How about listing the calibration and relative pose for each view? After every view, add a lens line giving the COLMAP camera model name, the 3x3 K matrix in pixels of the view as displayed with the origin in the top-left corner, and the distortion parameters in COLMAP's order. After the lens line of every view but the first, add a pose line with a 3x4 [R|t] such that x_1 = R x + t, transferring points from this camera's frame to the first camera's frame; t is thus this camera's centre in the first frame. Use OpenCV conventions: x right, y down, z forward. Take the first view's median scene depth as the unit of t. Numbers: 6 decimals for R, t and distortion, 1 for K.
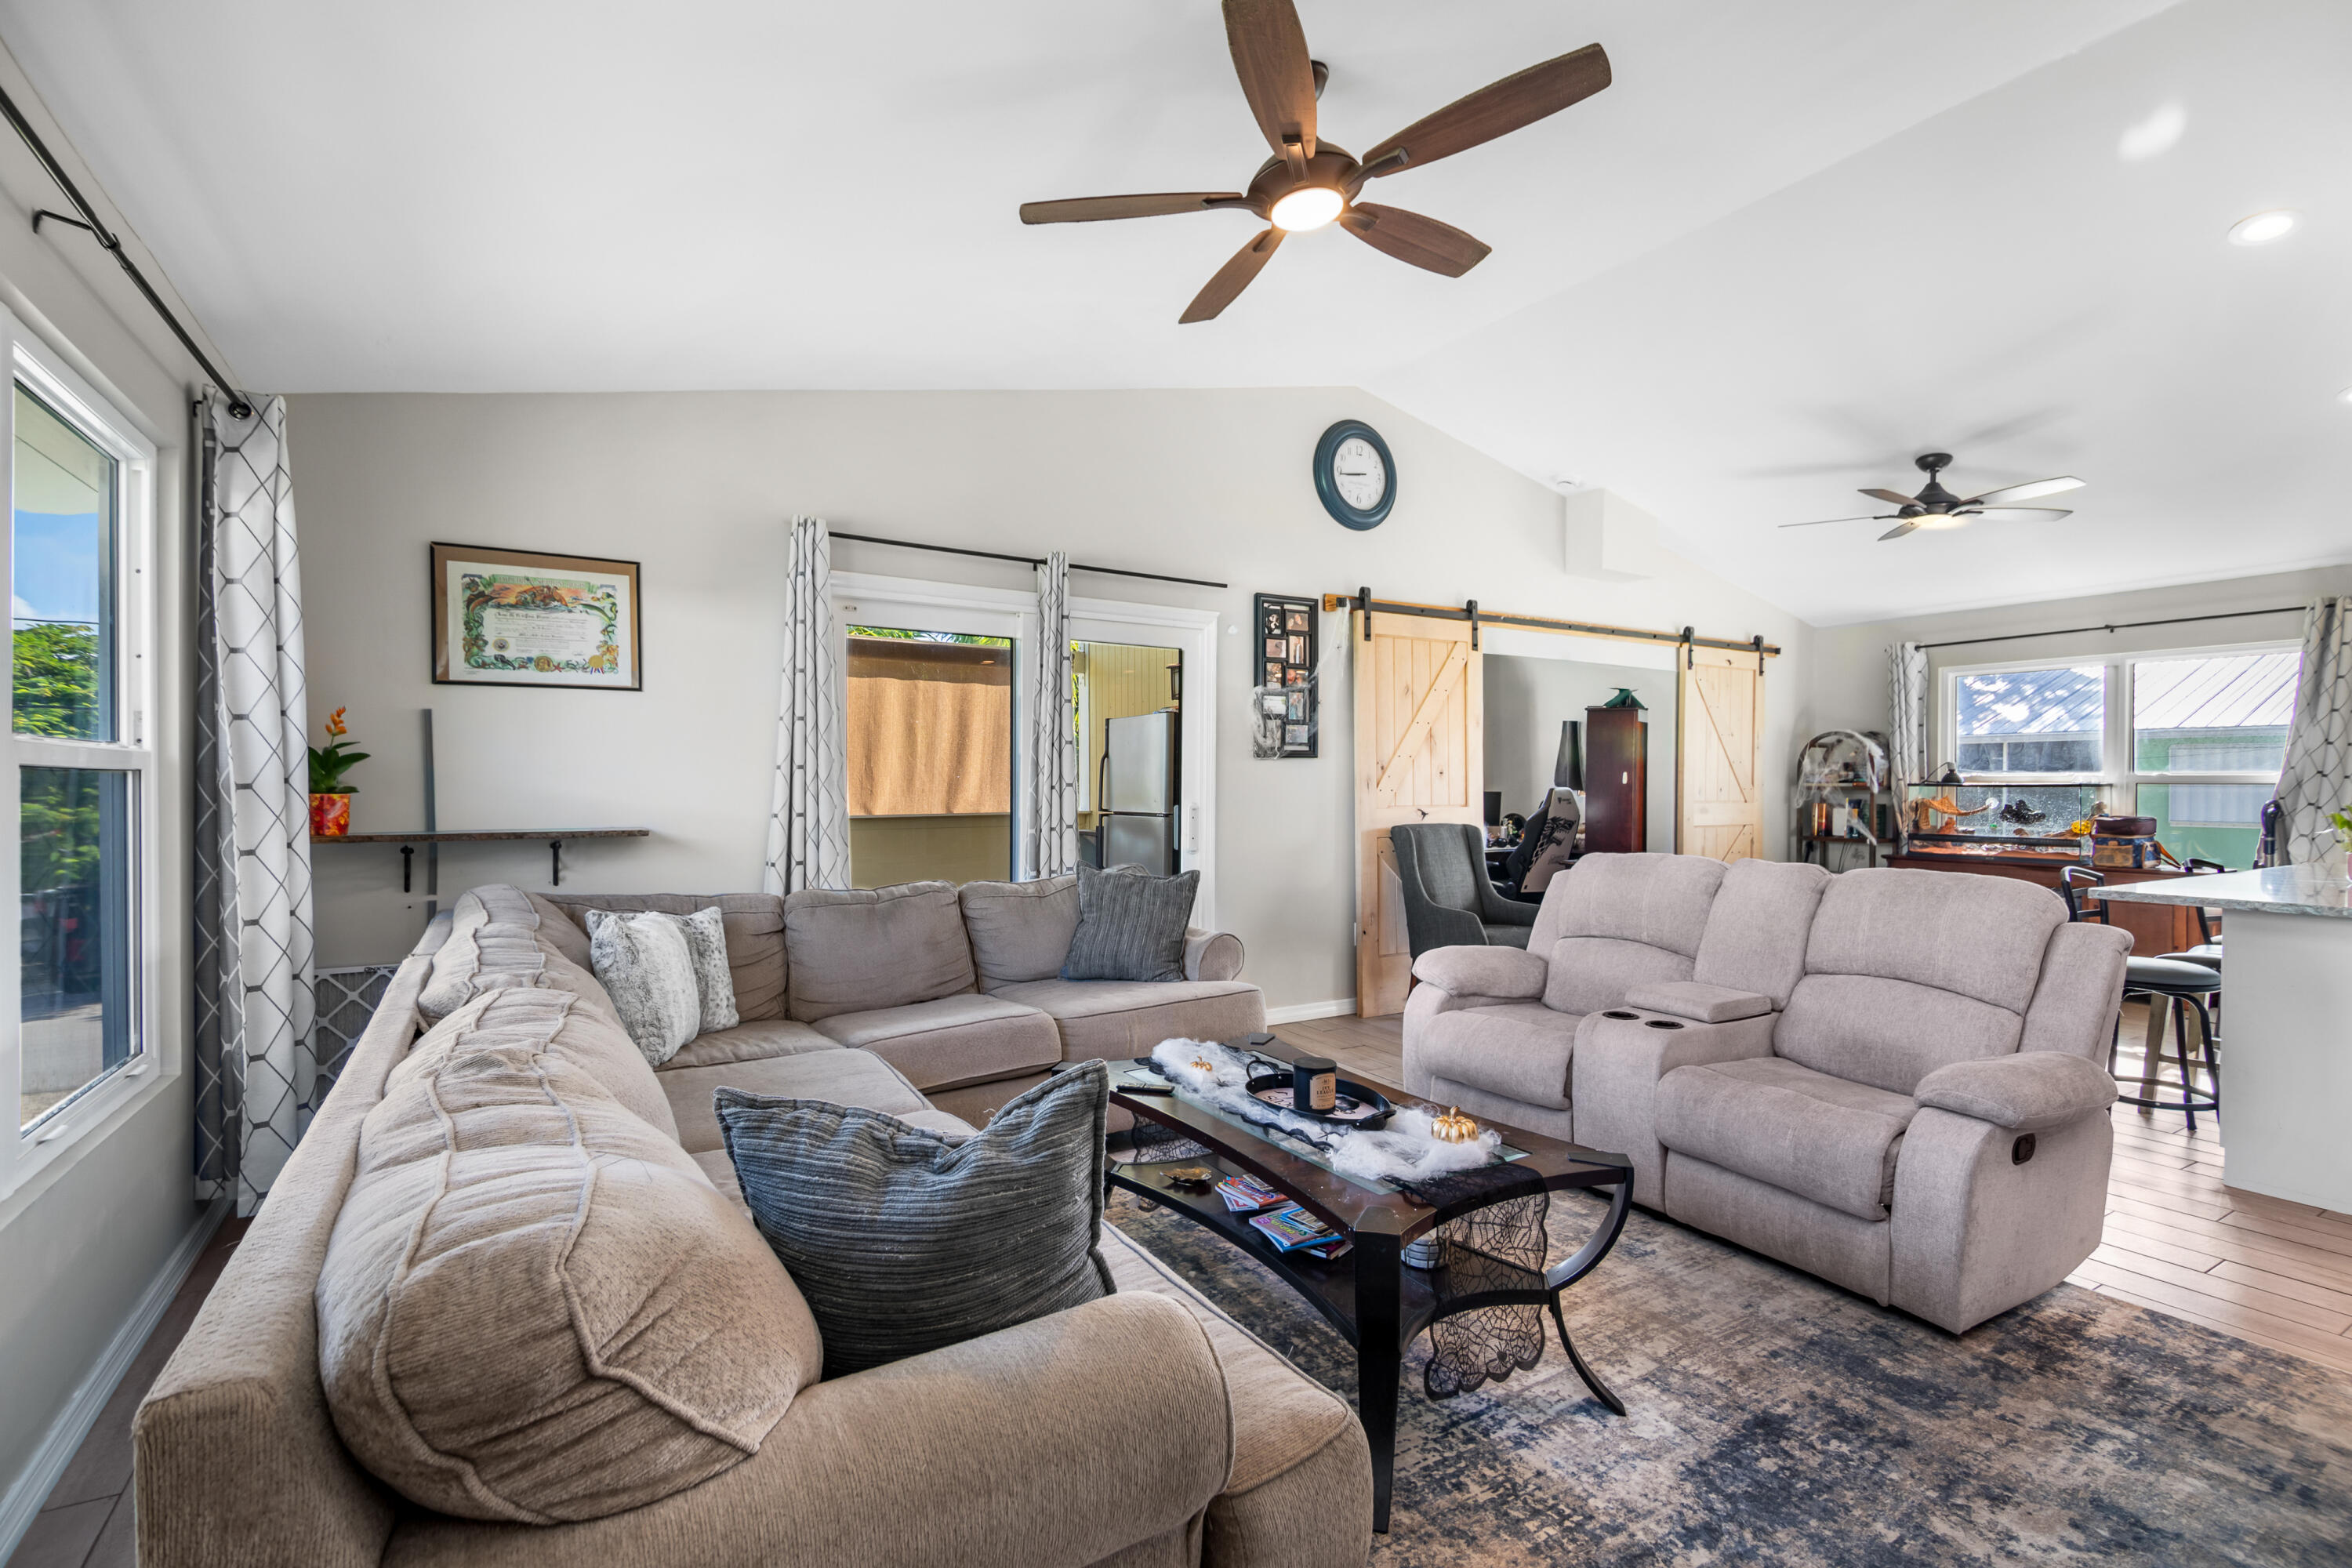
lens RADIAL K [[1065.0, 0, 1168.2], [0, 1065.0, 786.8], [0, 0, 1]] dist [0.038494, -0.023016]
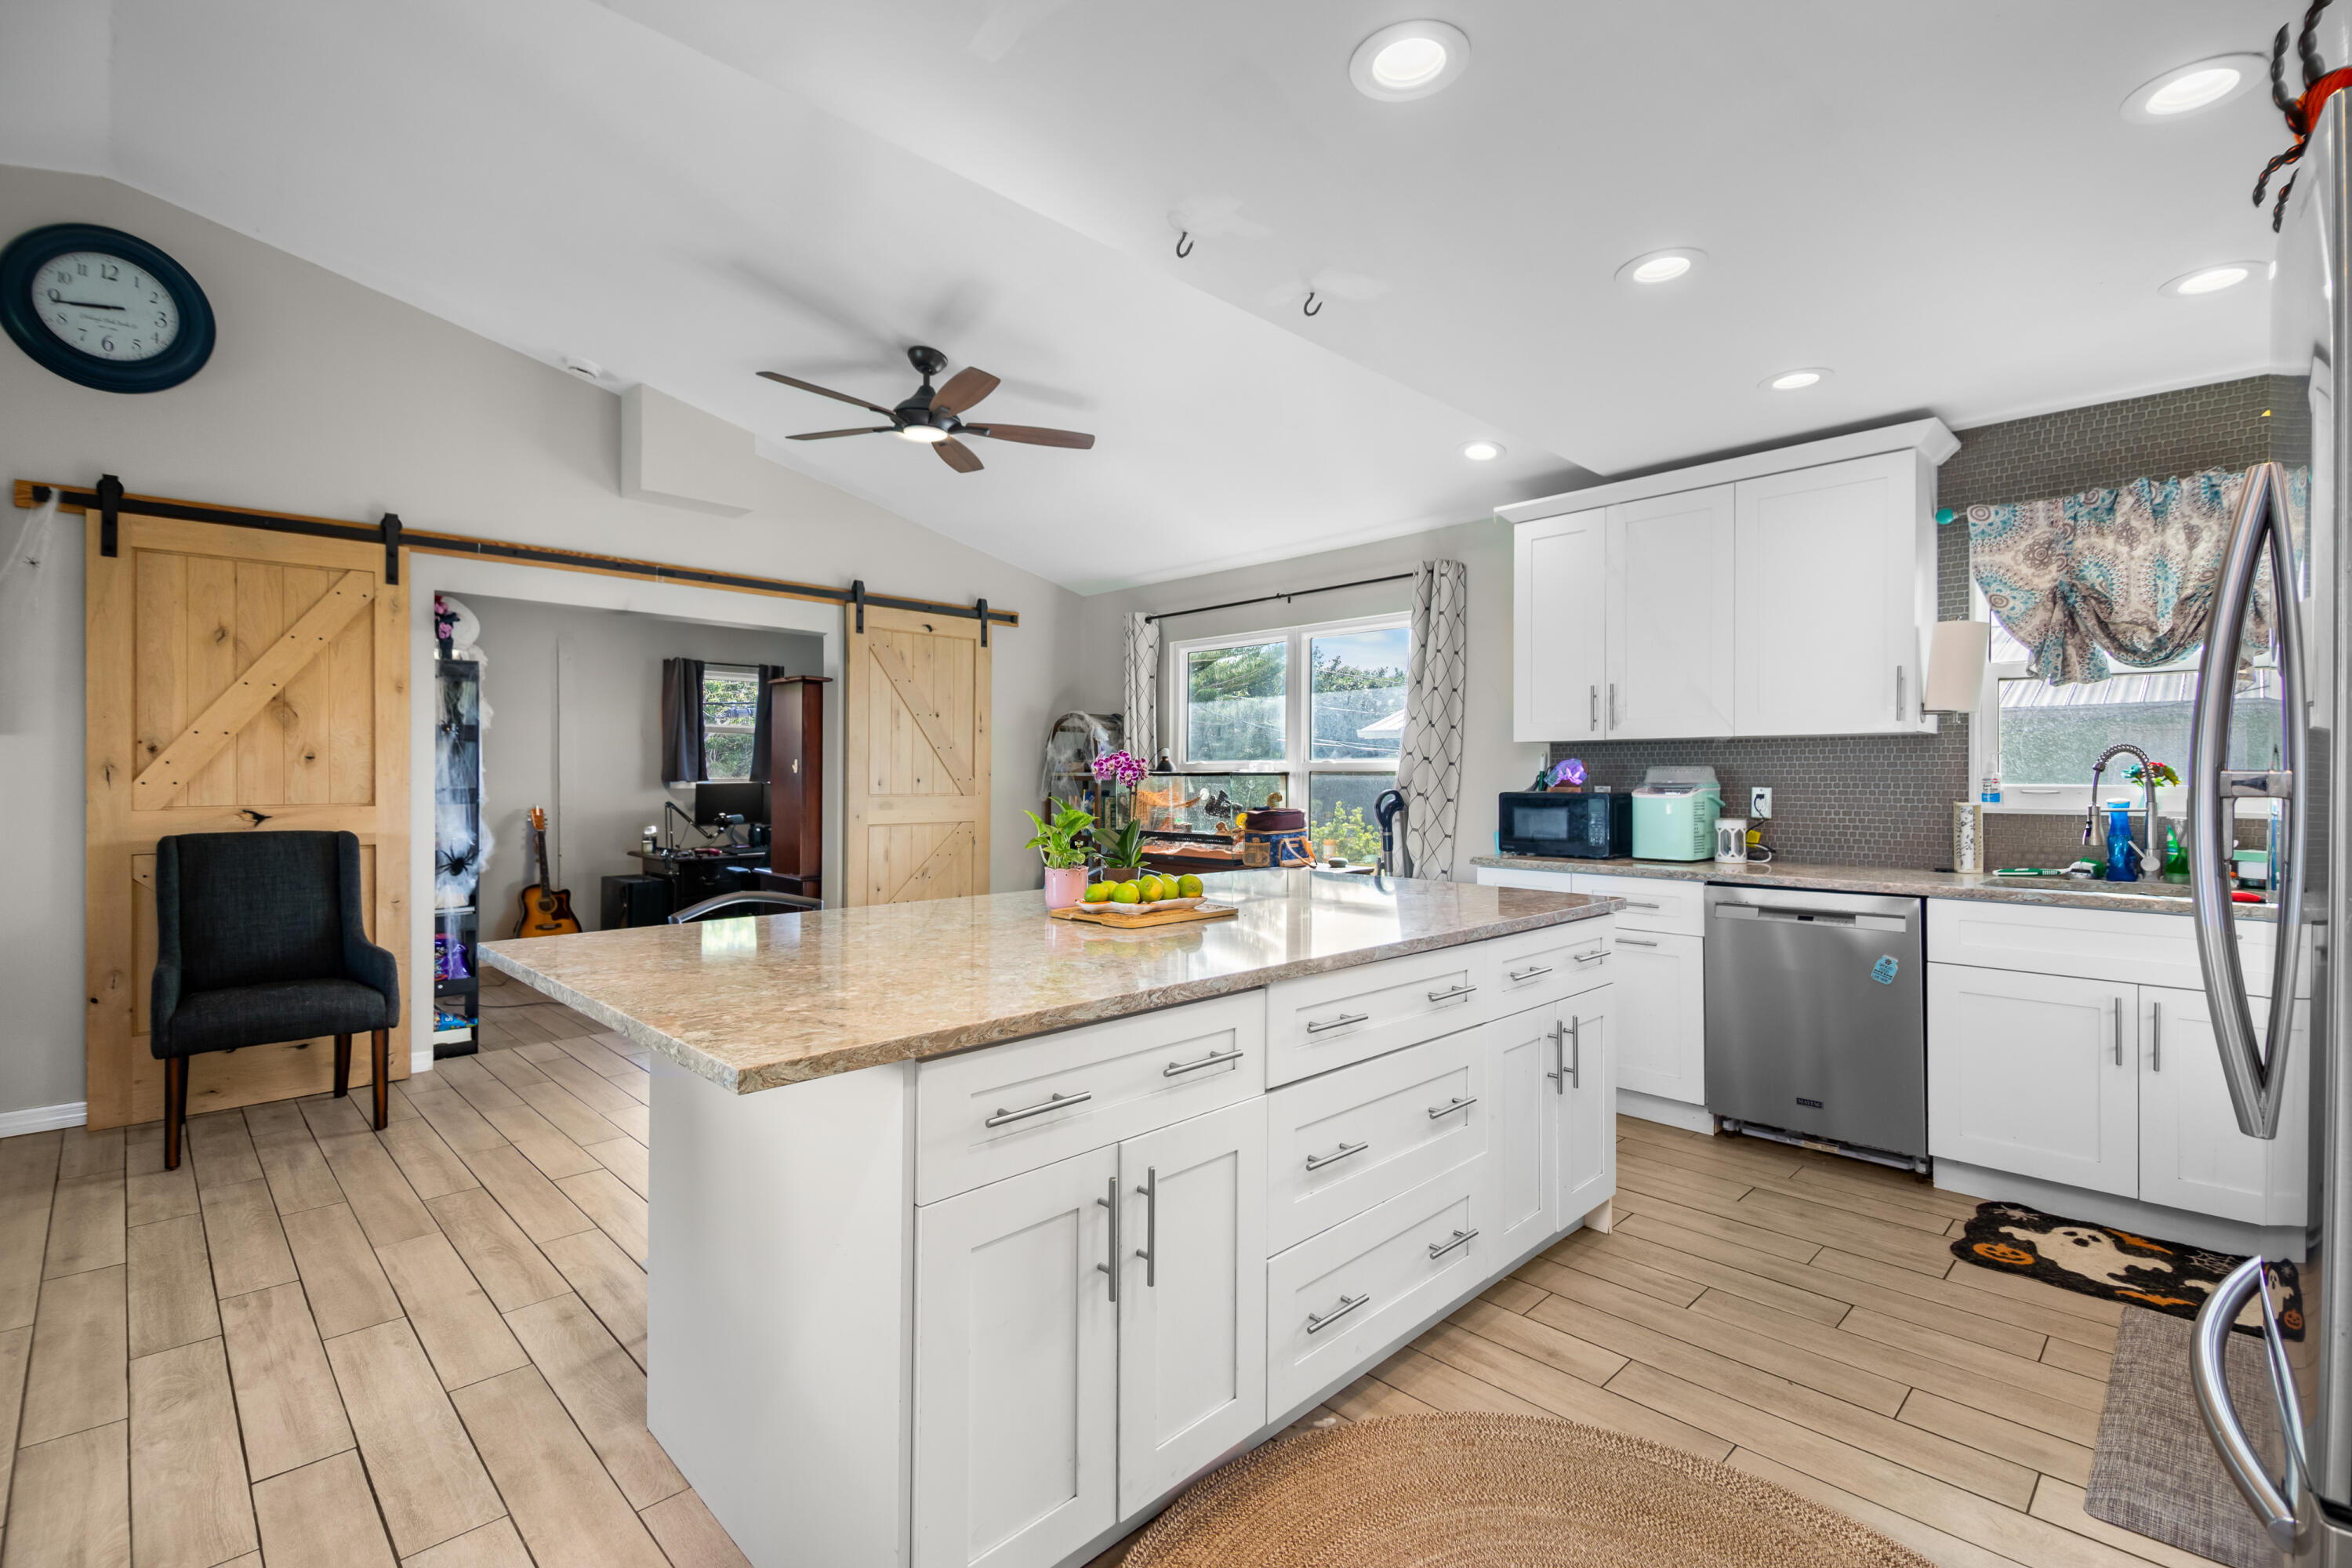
lens RADIAL K [[1046.9, 0, 1161.6], [0, 1046.9, 772.8], [0, 0, 1]] dist [0.031494, -0.021477]
pose [[0.974006, -0.001578, 0.226516, 0.598954], [0.002812, 0.999983, -0.005125, 0.001850], [-0.226504, 0.005629, 0.973994, 0.189186]]
